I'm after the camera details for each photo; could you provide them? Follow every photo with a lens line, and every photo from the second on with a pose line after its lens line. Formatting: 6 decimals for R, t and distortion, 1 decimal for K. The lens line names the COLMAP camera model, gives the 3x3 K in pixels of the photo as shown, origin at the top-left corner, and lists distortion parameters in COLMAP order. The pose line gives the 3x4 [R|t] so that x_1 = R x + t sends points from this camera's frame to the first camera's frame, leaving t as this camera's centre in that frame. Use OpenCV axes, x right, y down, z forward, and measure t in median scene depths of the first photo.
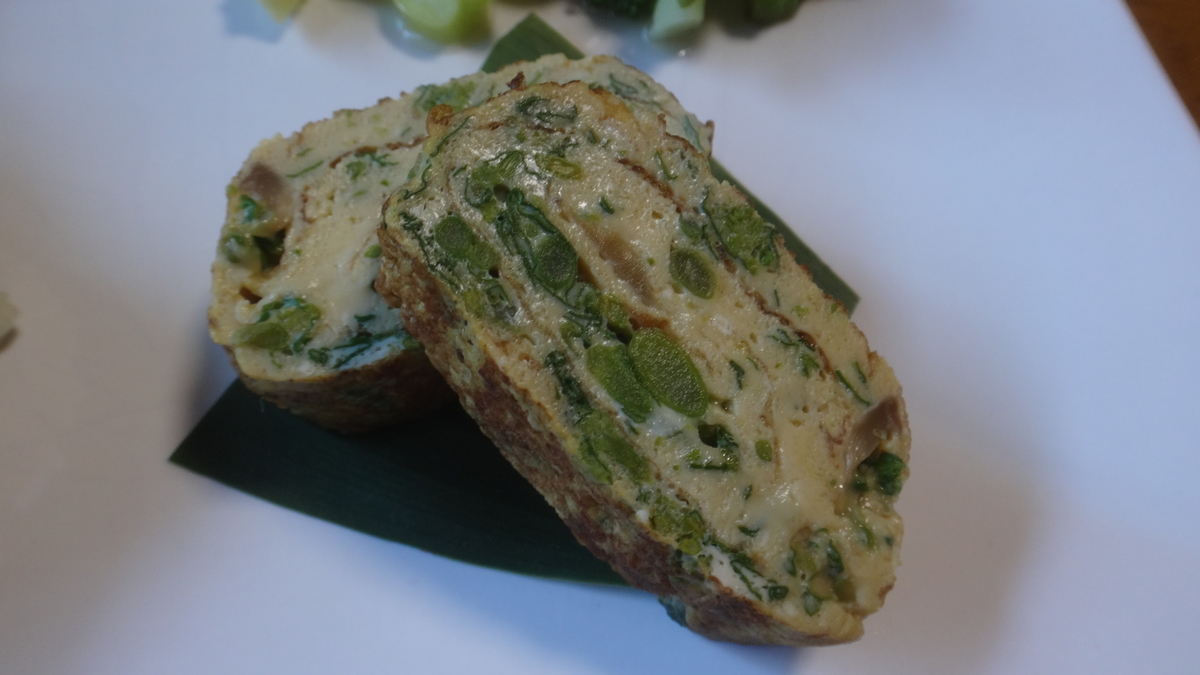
lens RADIAL K [[929.2, 0, 605.5], [0, 929.2, 336.5], [0, 0, 1]] dist [-0.041467, -0.004861]
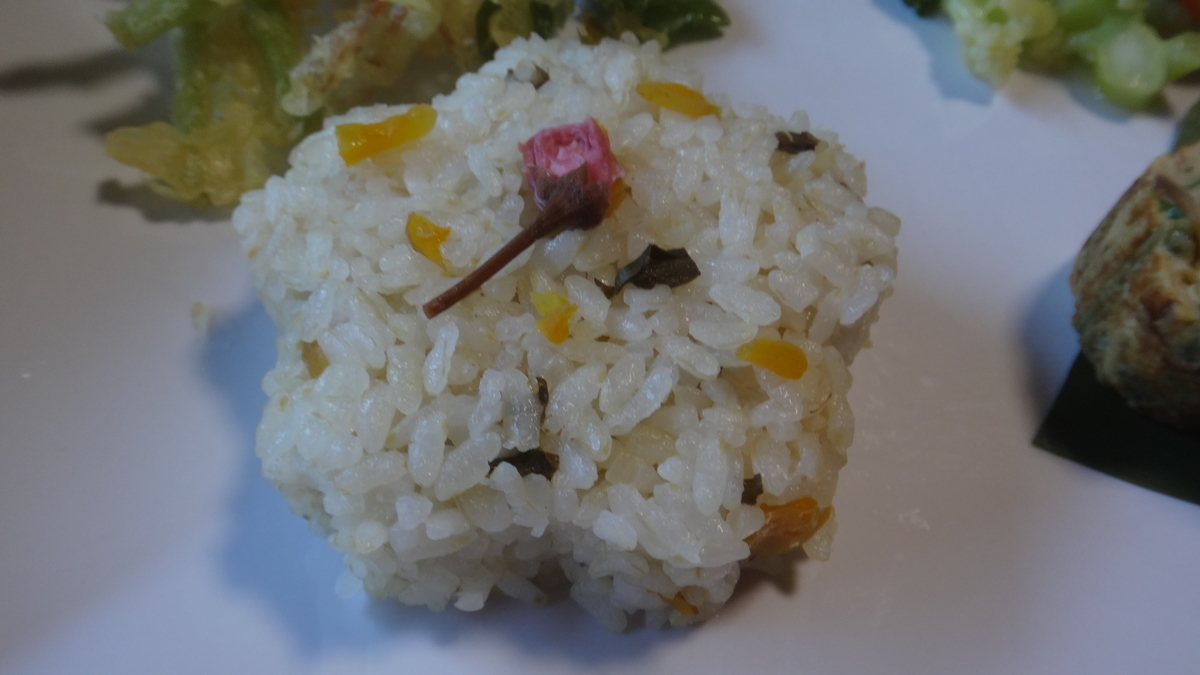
lens RADIAL K [[929.2, 0, 598.3], [0, 929.2, 337.0], [0, 0, 1]] dist [-0.041467, -0.004861]
pose [[0.995120, 0.044141, -0.088243, -0.720099], [-0.057810, 0.985598, -0.158915, 0.167557], [0.079958, 0.163241, 0.983341, -0.102022]]
